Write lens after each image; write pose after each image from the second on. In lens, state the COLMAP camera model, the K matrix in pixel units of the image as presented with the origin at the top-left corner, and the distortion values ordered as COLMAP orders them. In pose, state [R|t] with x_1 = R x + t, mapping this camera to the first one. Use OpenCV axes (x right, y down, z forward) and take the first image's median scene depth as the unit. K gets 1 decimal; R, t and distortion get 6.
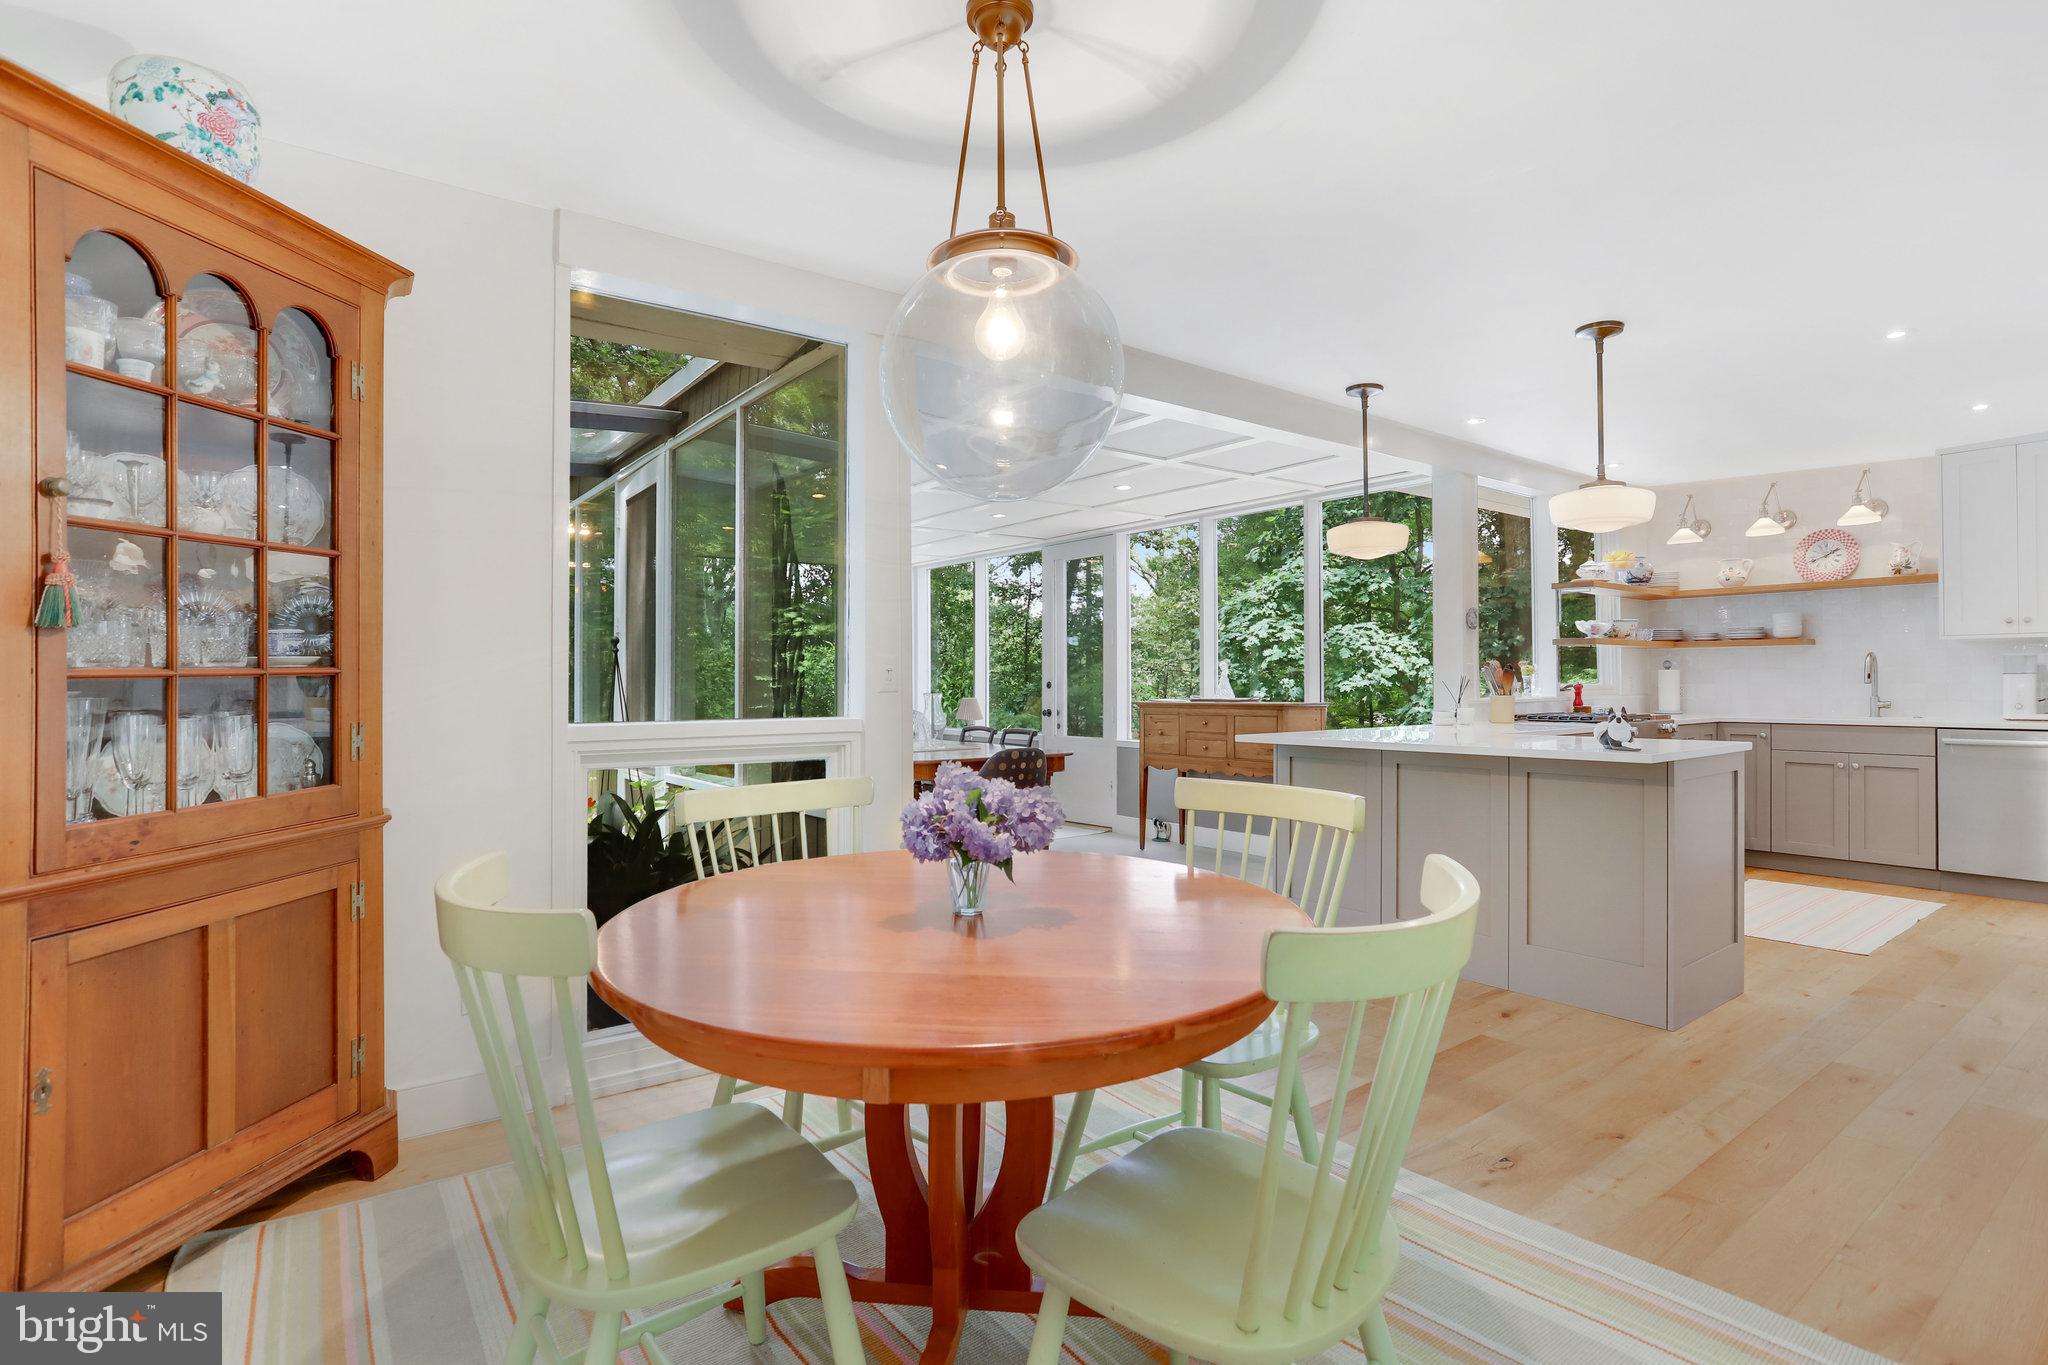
lens RADIAL K [[1023.0, 0, 1011.0], [0, 1023.0, 693.8], [0, 0, 1]] dist [-0.054005, 0.019964]
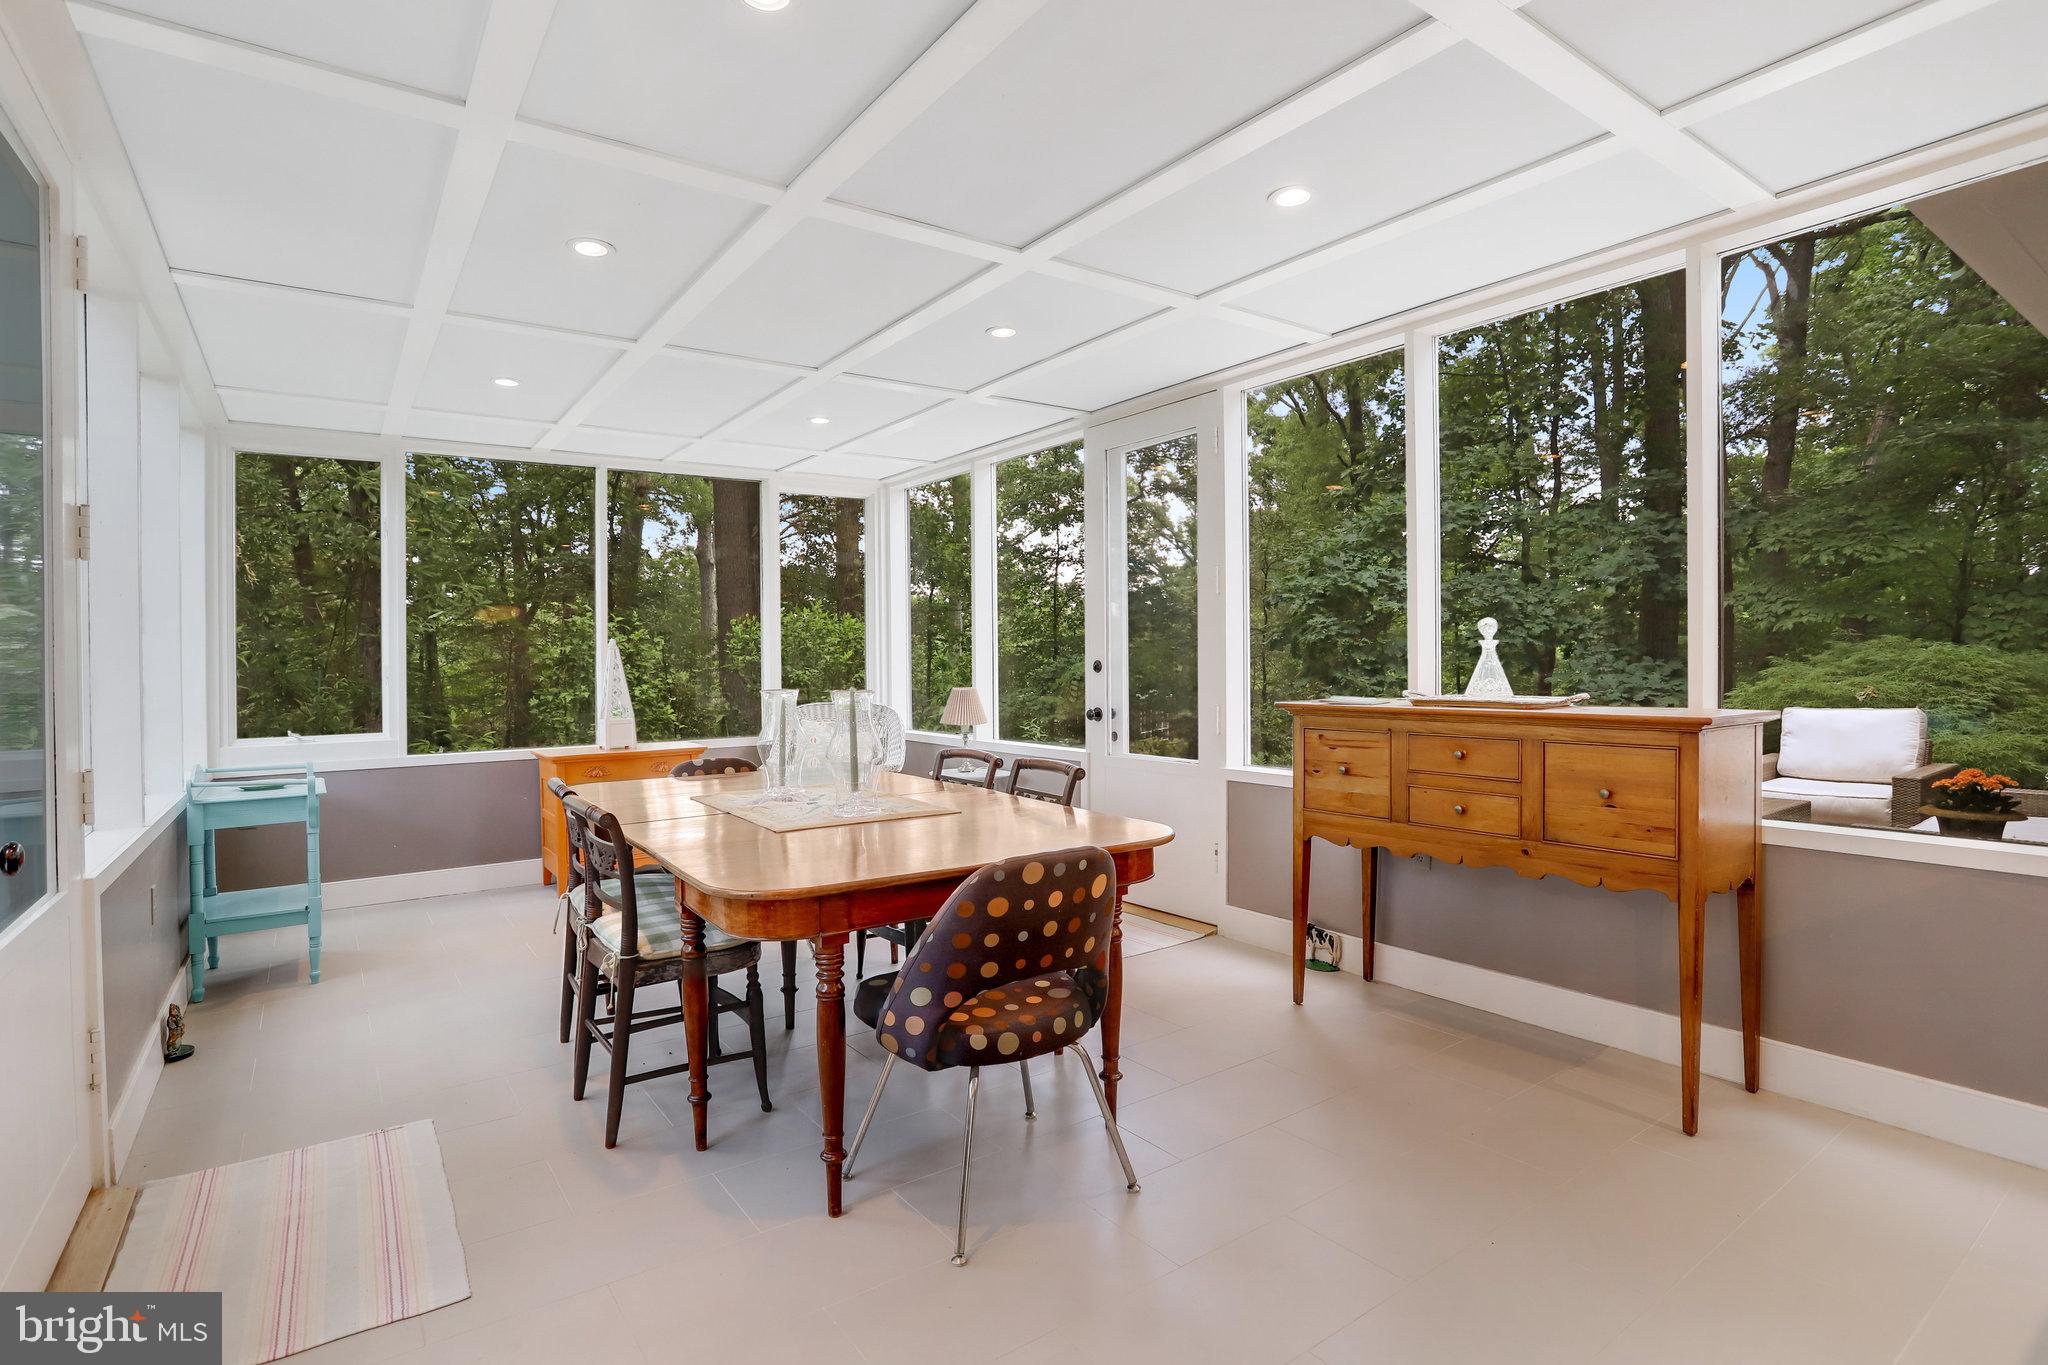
lens RADIAL K [[1023.0, 0, 1026.2], [0, 1023.0, 655.7], [0, 0, 1]] dist [-0.054005, 0.019964]
pose [[0.999909, -0.006087, -0.011998, 0.005959], [0.005938, 0.999906, -0.012379, -0.010996], [0.012072, 0.012307, 0.999851, 0.615375]]
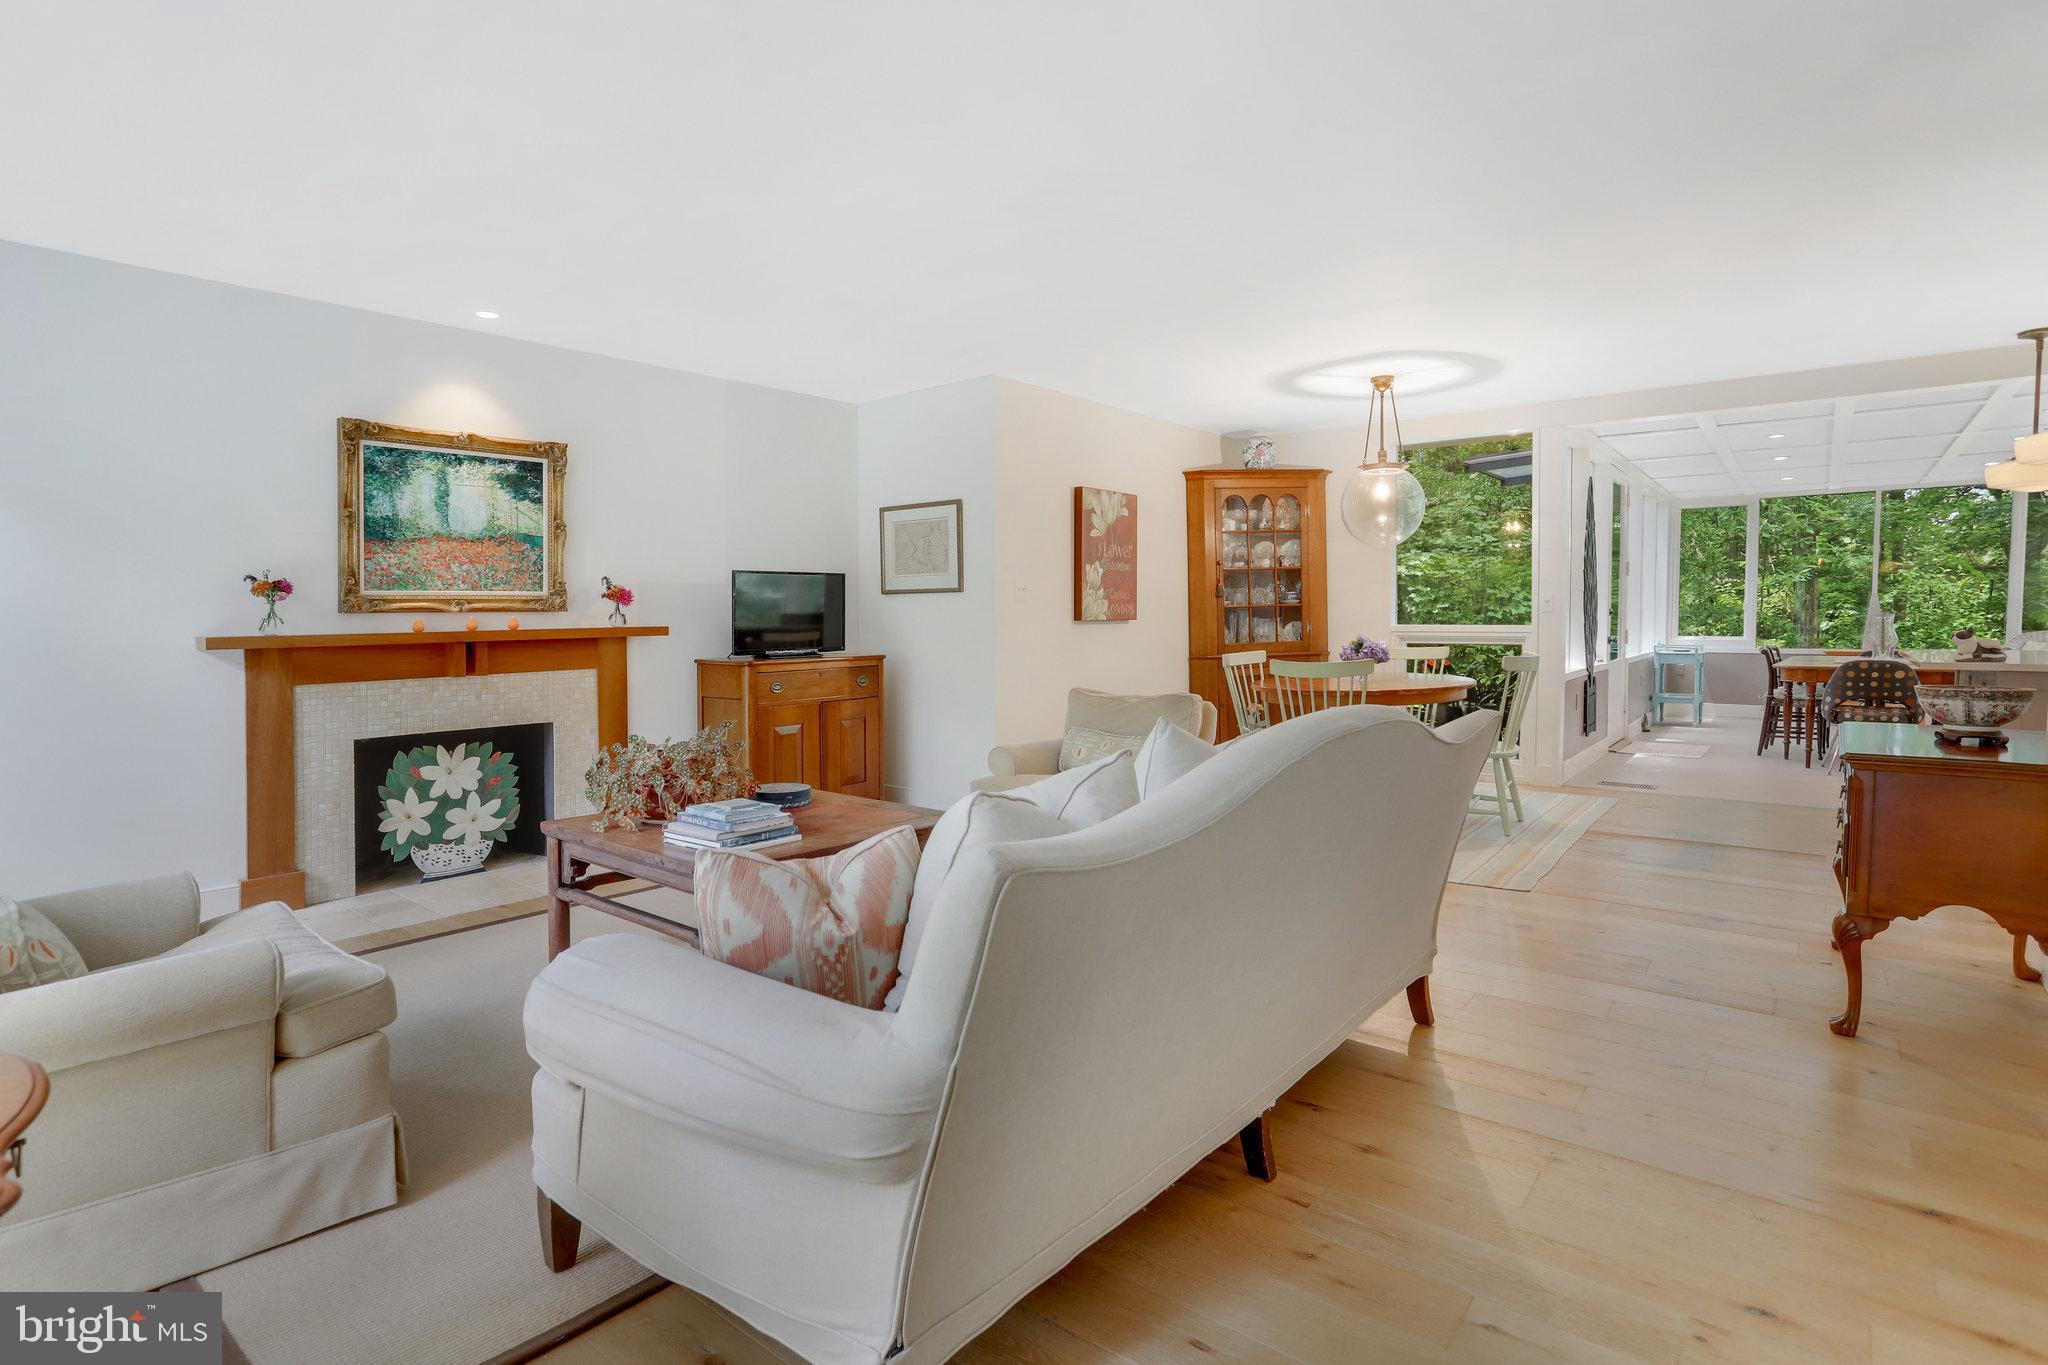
lens RADIAL K [[1023.0, 0, 1013.4], [0, 1023.0, 689.0], [0, 0, 1]] dist [-0.054005, 0.019964]
pose [[0.260640, 0.069276, -0.962947, 0.827023], [0.007837, 0.997238, 0.073864, -0.006509], [0.965404, -0.026799, 0.259377, -0.252638]]
